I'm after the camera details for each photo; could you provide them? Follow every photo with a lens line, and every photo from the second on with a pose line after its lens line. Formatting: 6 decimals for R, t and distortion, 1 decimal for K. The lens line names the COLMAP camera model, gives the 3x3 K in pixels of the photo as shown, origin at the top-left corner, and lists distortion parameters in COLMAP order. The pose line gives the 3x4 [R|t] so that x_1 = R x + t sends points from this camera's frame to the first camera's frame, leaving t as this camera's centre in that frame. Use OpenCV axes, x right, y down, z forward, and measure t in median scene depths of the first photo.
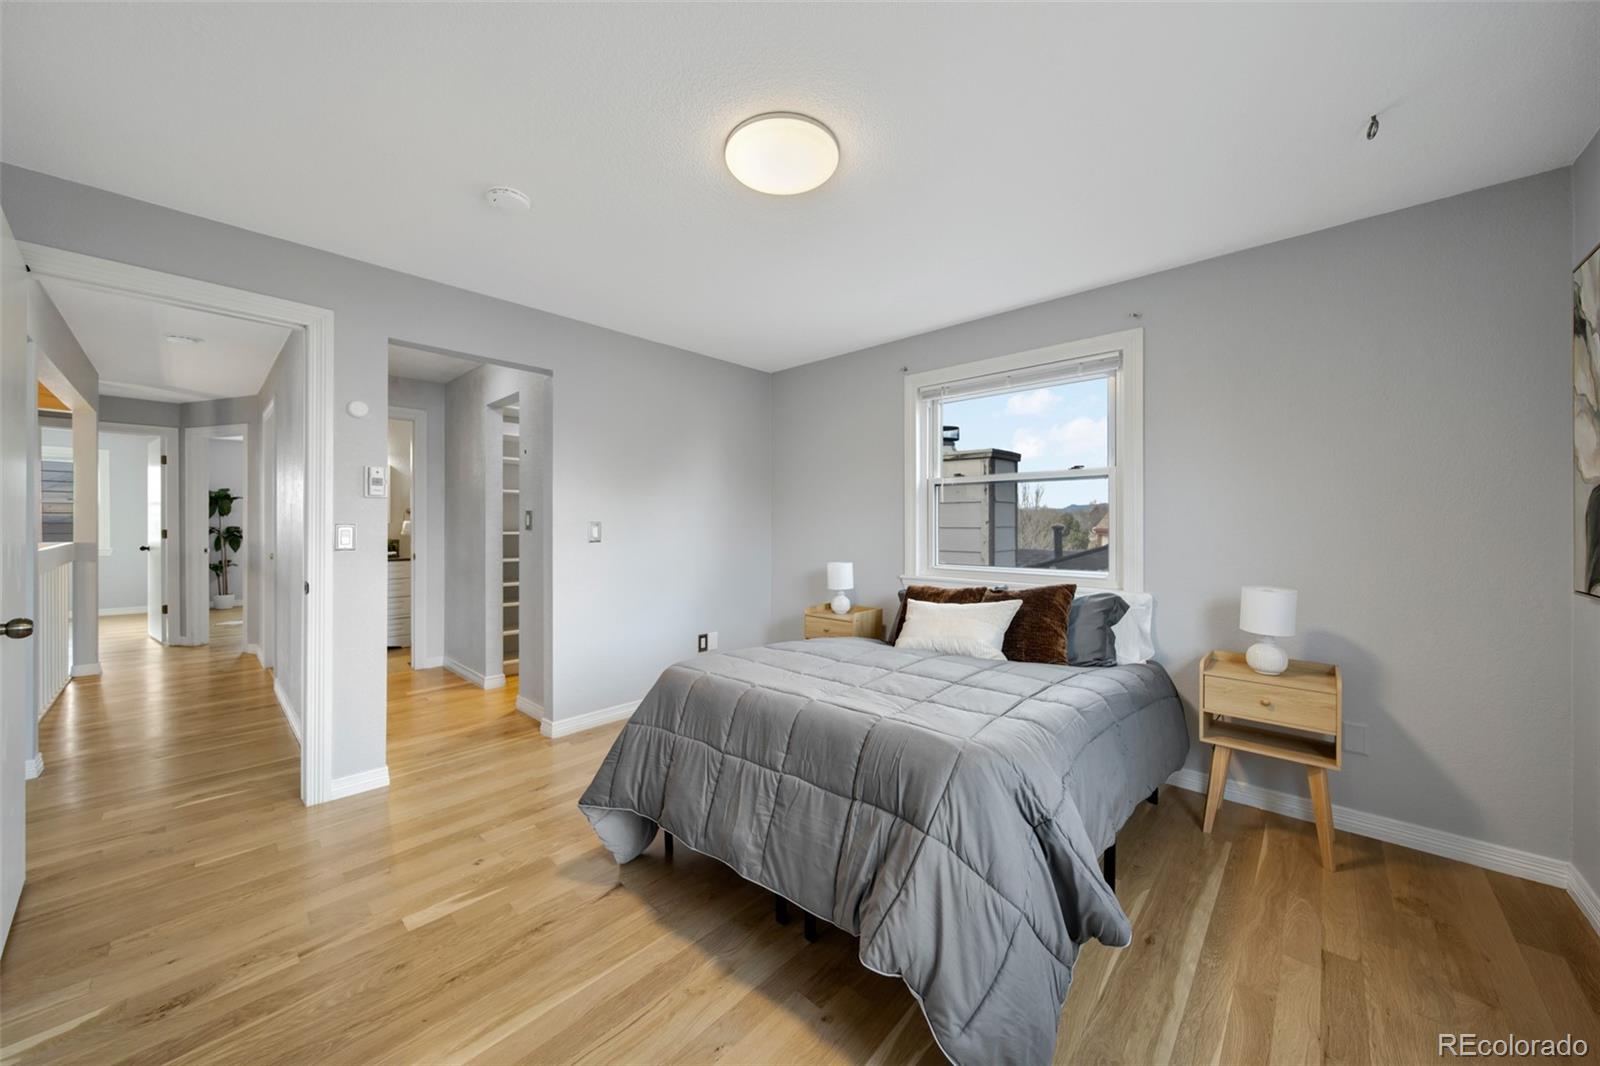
lens RADIAL K [[562.8, 0, 798.5], [0, 562.8, 518.9], [0, 0, 1]] dist [-0.000054, -0.000083]
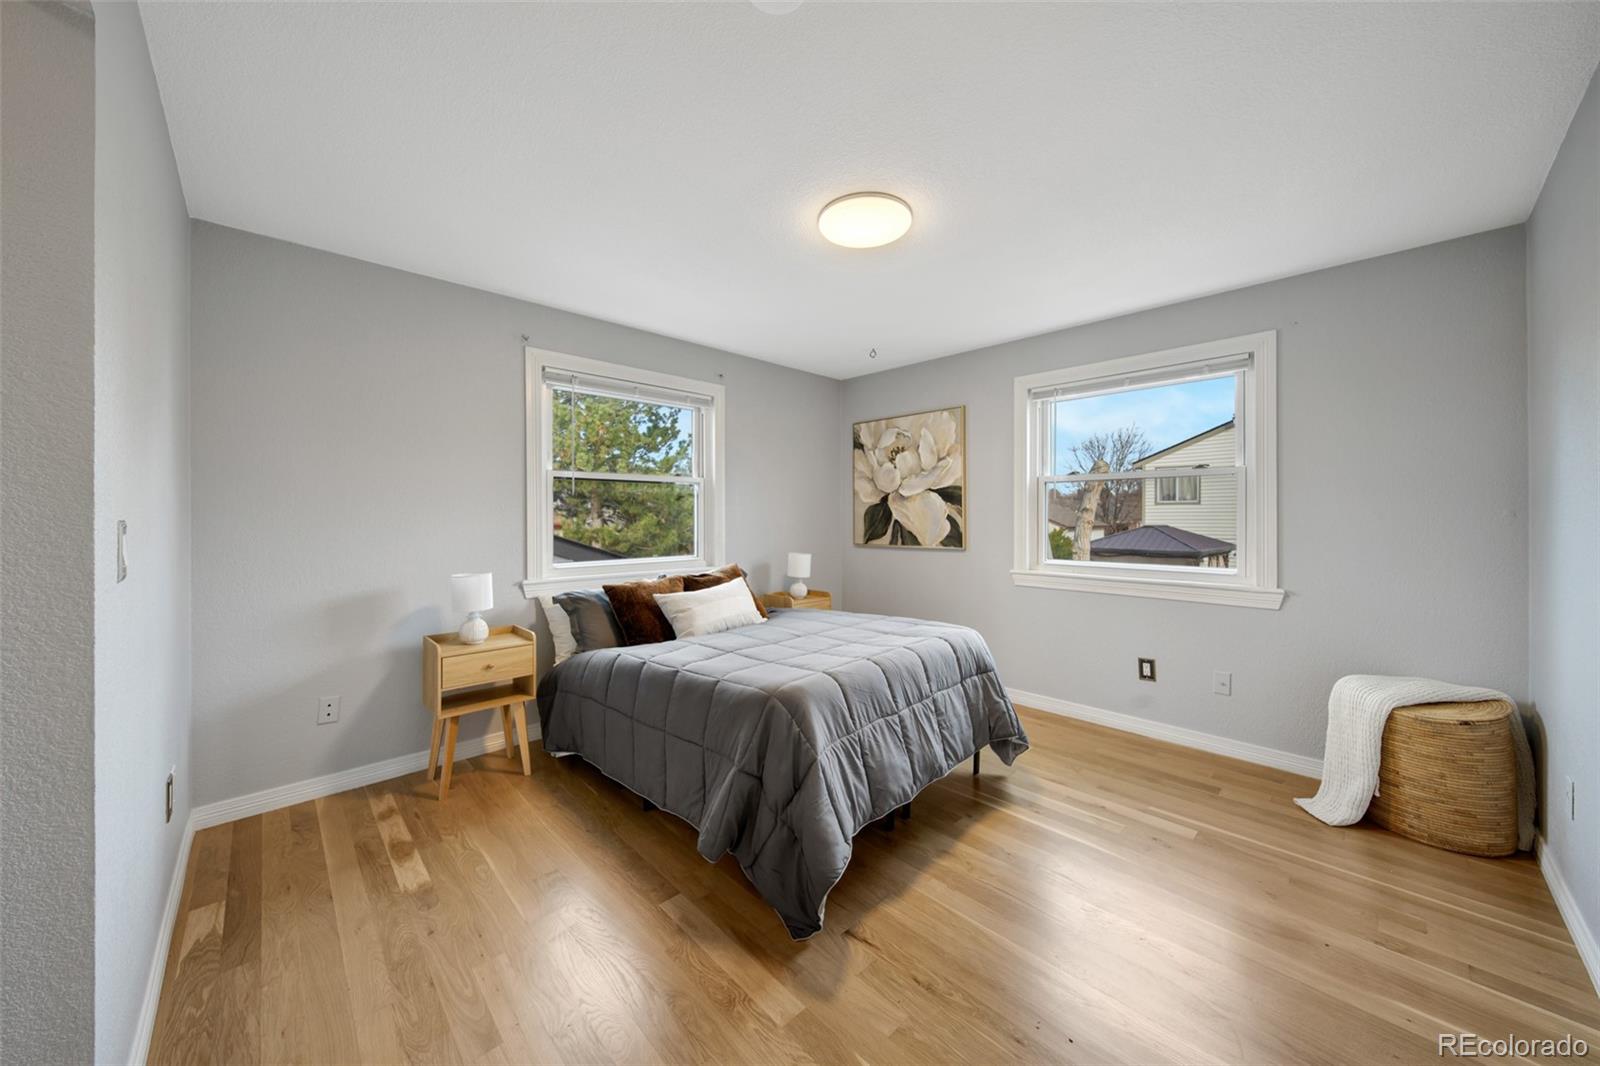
lens RADIAL K [[562.3, 0, 801.7], [0, 562.3, 510.6], [0, 0, 1]] dist [0.000964, -0.001677]
pose [[0.053384, 0.004548, 0.998564, -1.232605], [-0.003805, 0.999983, -0.004351, -0.012741], [-0.998567, -0.003567, 0.053400, 1.047681]]
